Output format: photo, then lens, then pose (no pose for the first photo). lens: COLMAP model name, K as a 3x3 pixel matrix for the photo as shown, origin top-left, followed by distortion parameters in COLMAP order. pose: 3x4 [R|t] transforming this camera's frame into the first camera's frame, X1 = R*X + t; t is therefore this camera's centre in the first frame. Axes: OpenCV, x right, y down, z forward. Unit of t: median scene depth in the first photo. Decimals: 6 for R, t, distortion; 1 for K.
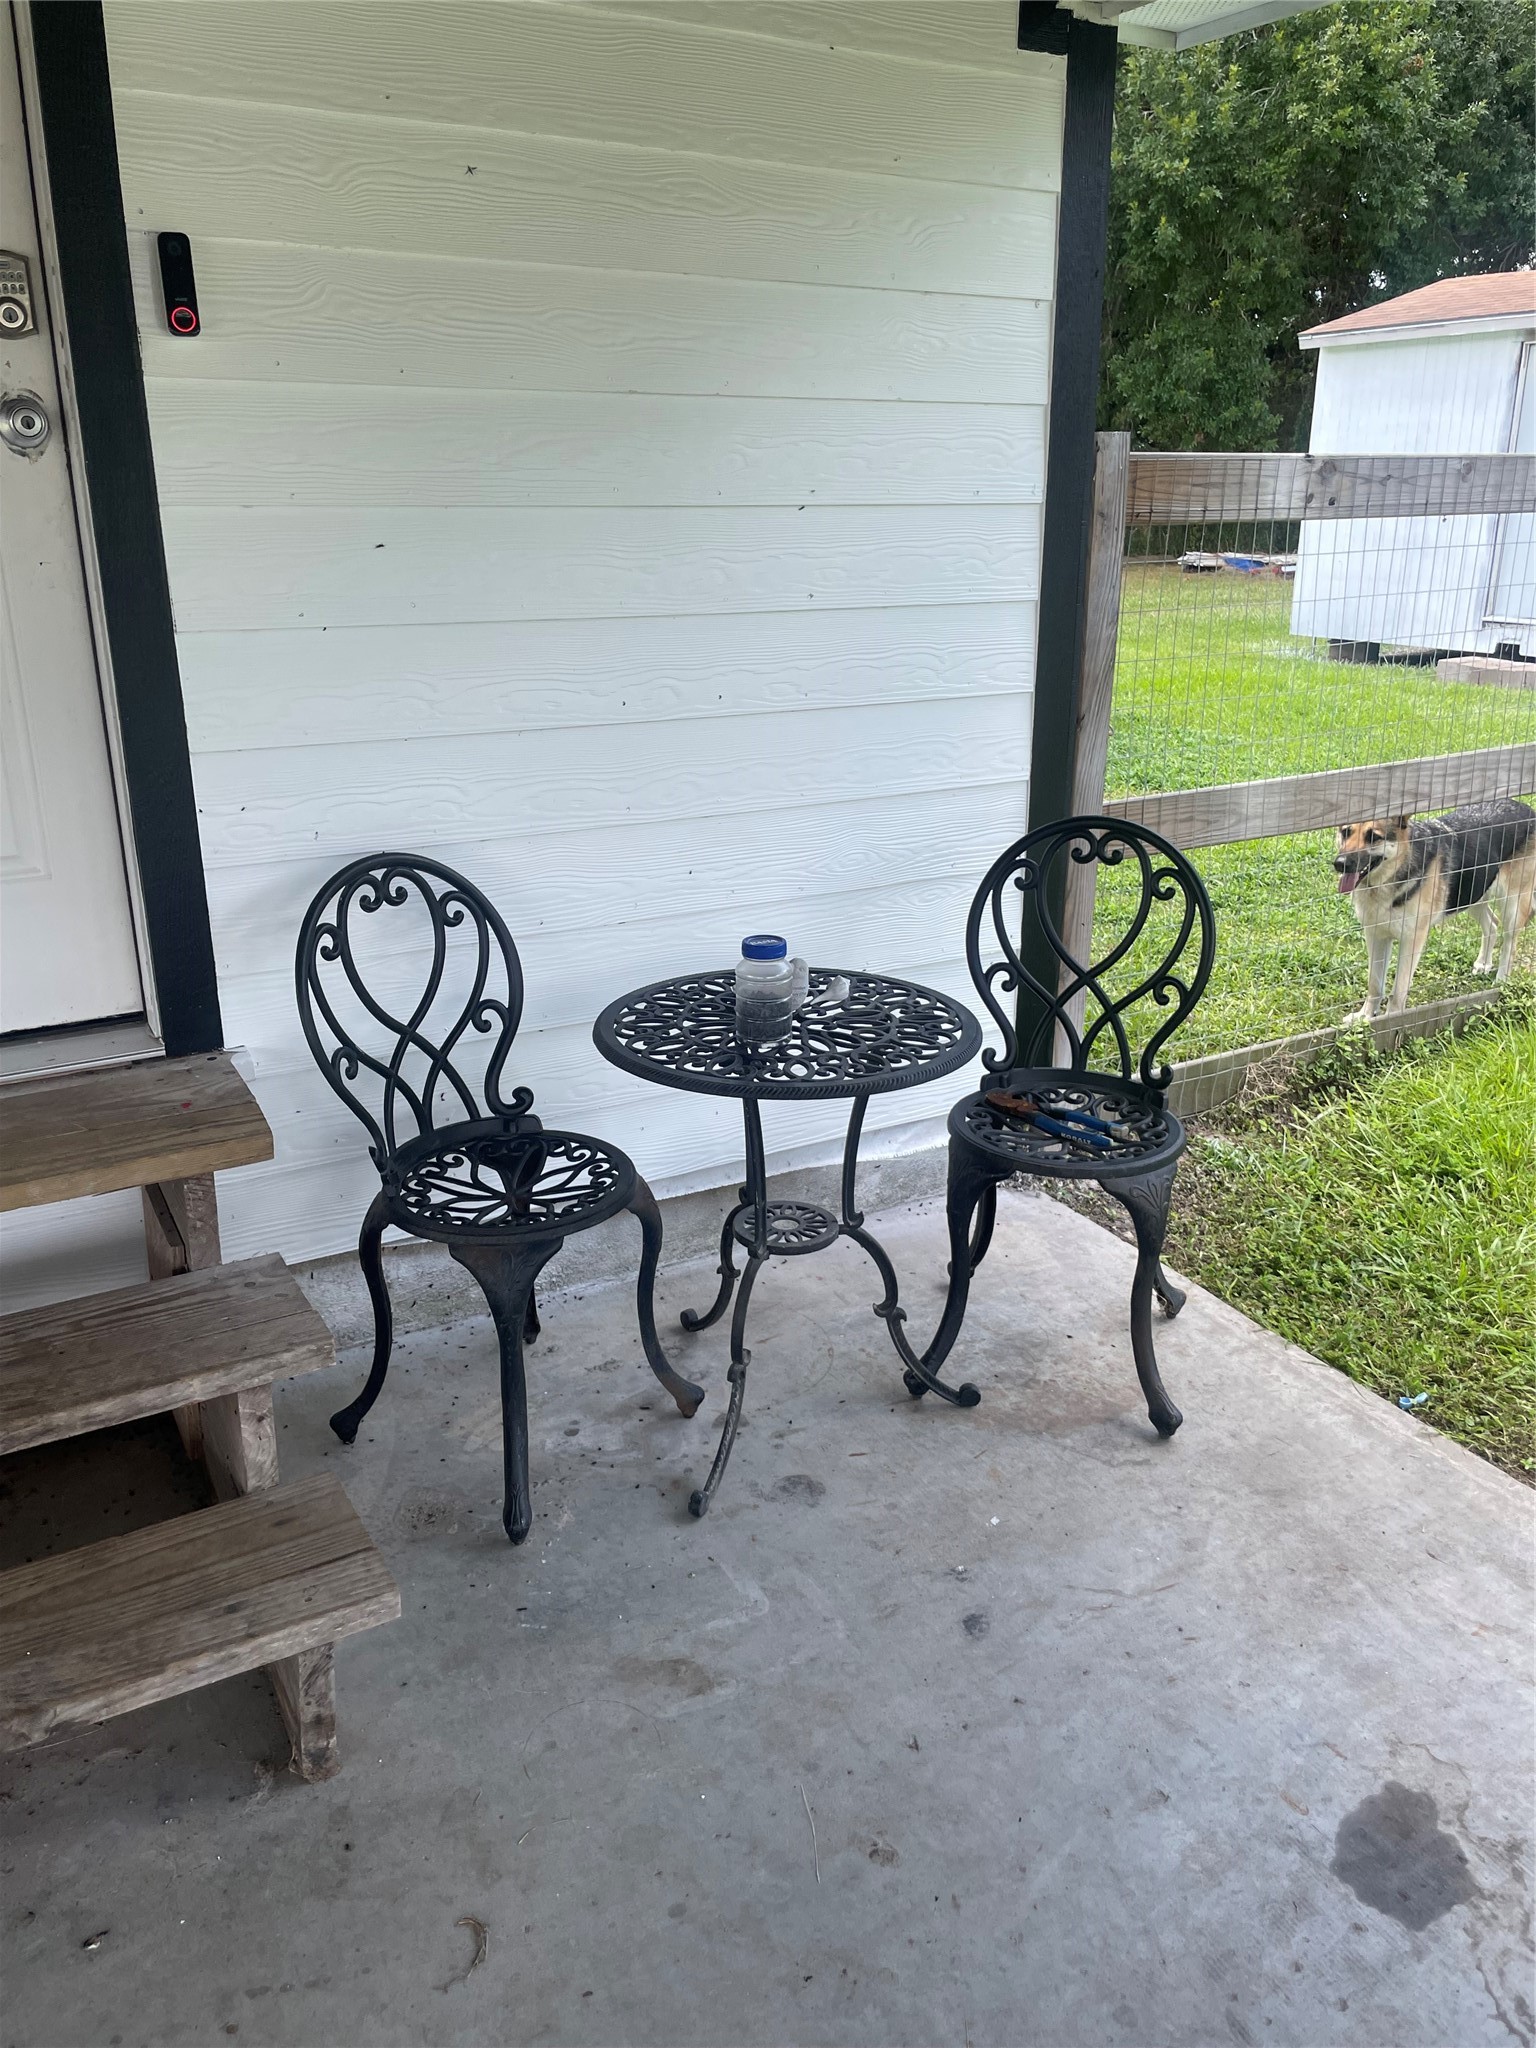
lens RADIAL K [[1546.3, 0, 743.6], [0, 1546.3, 994.4], [0, 0, 1]] dist [0.095955, -0.129567]
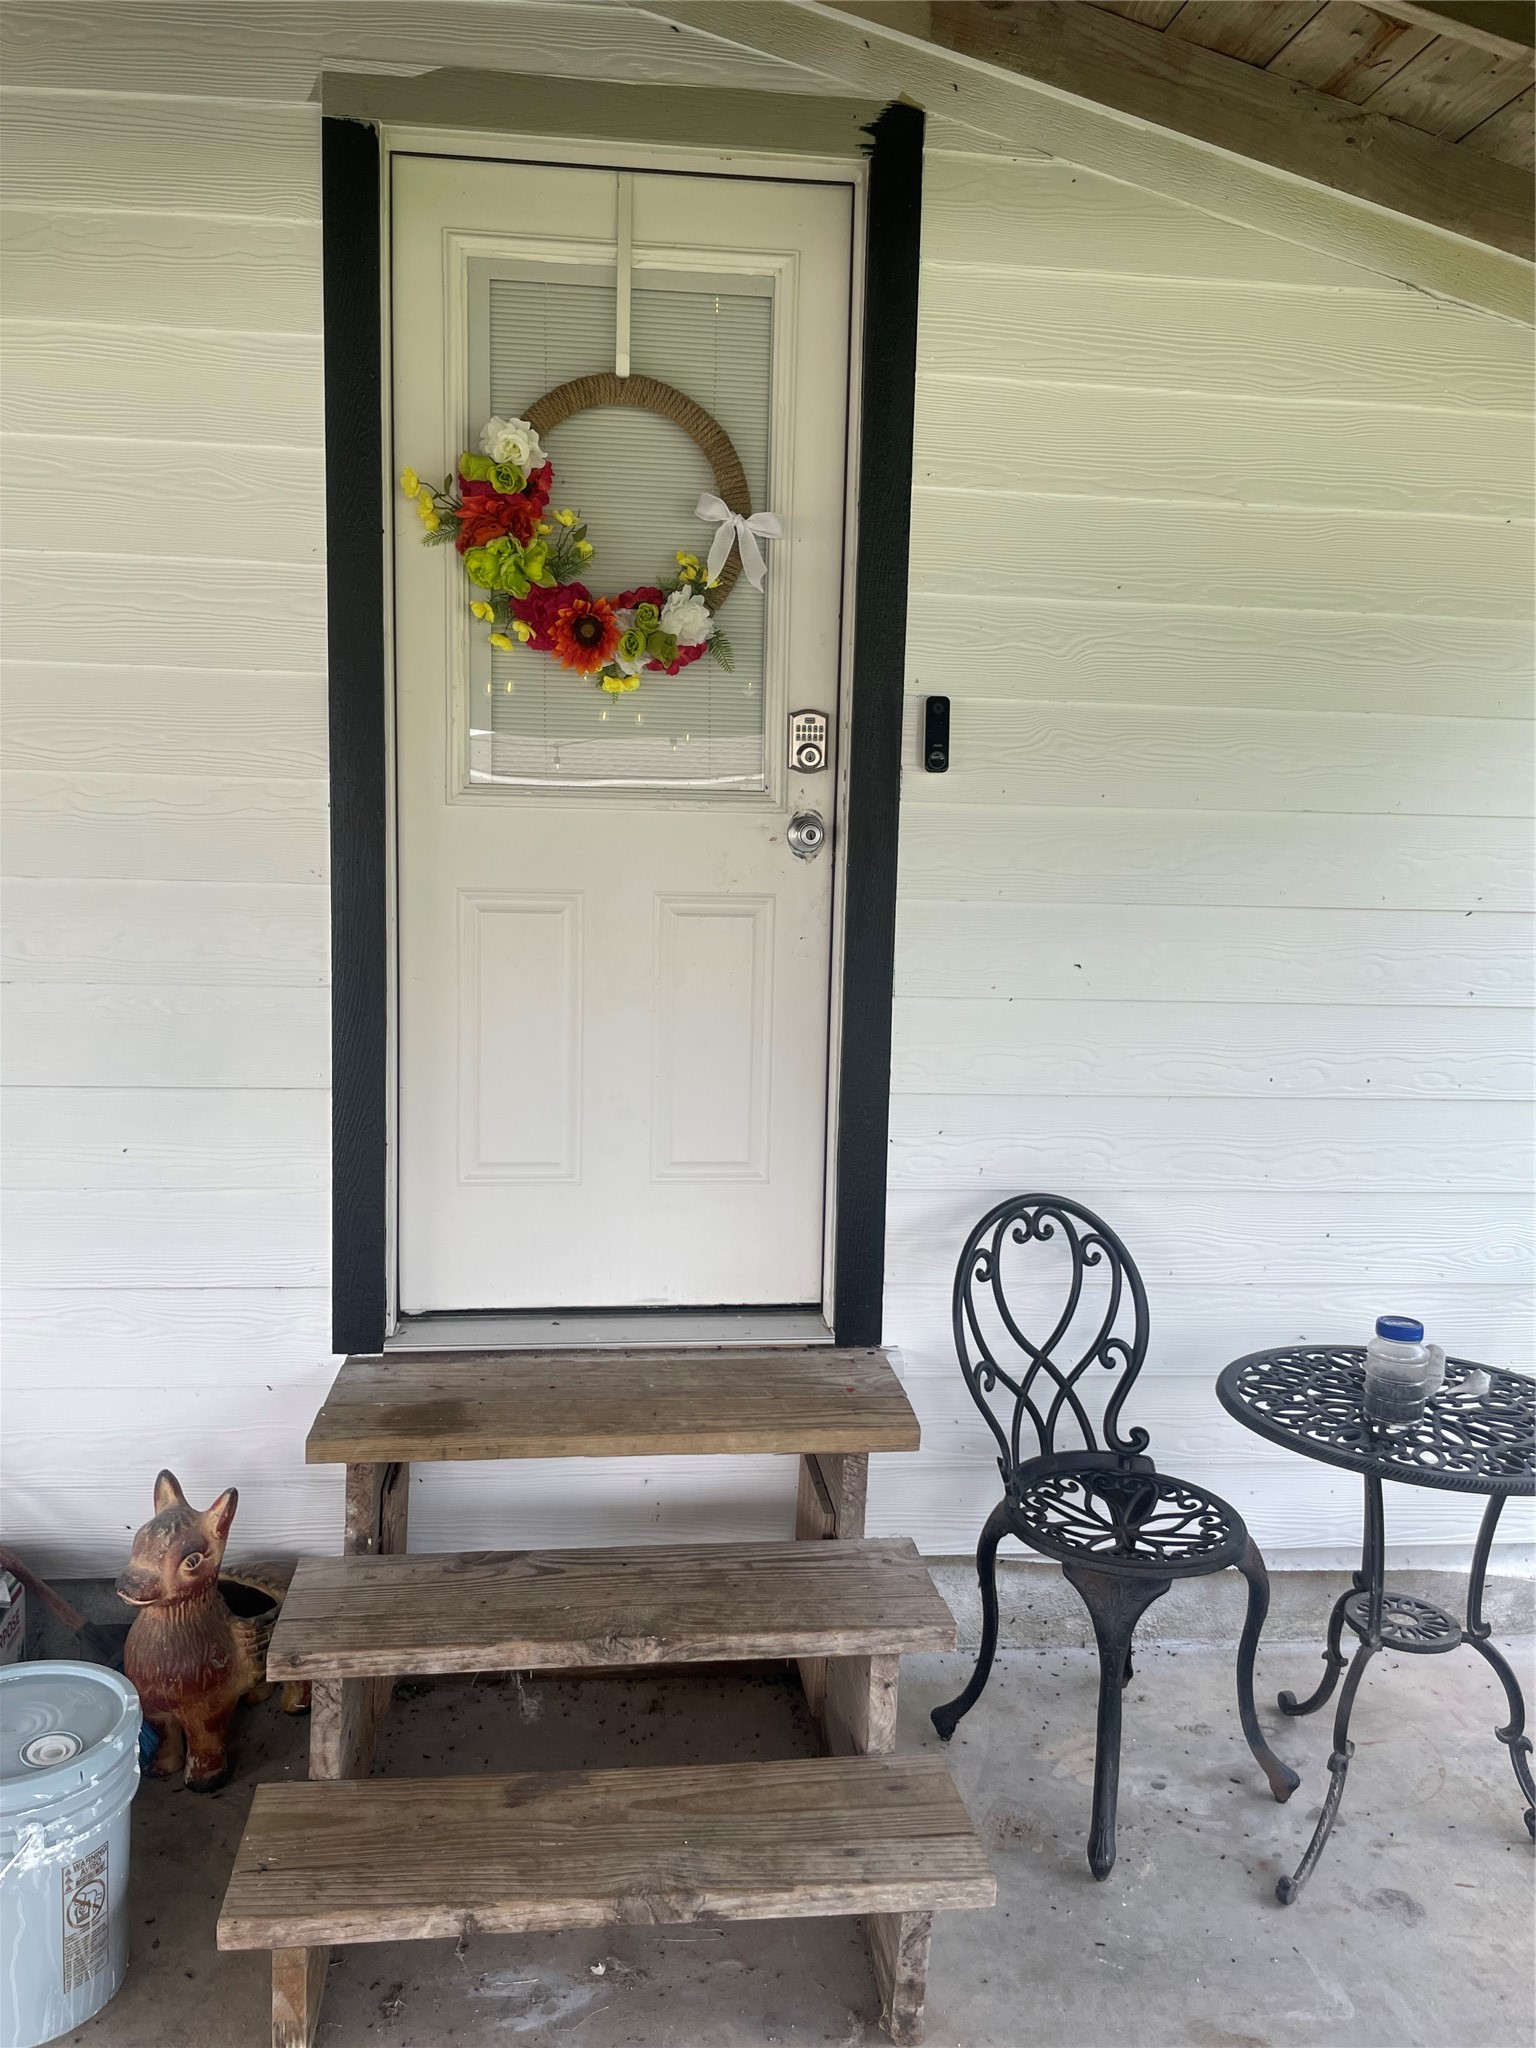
lens RADIAL K [[1546.3, 0, 756.2], [0, 1546.3, 1017.4], [0, 0, 1]] dist [0.095955, -0.129567]
pose [[0.925667, 0.073155, -0.371199, -0.010473], [-0.145007, 0.974805, -0.169495, 0.006217], [0.349447, 0.210722, 0.912953, -0.138247]]
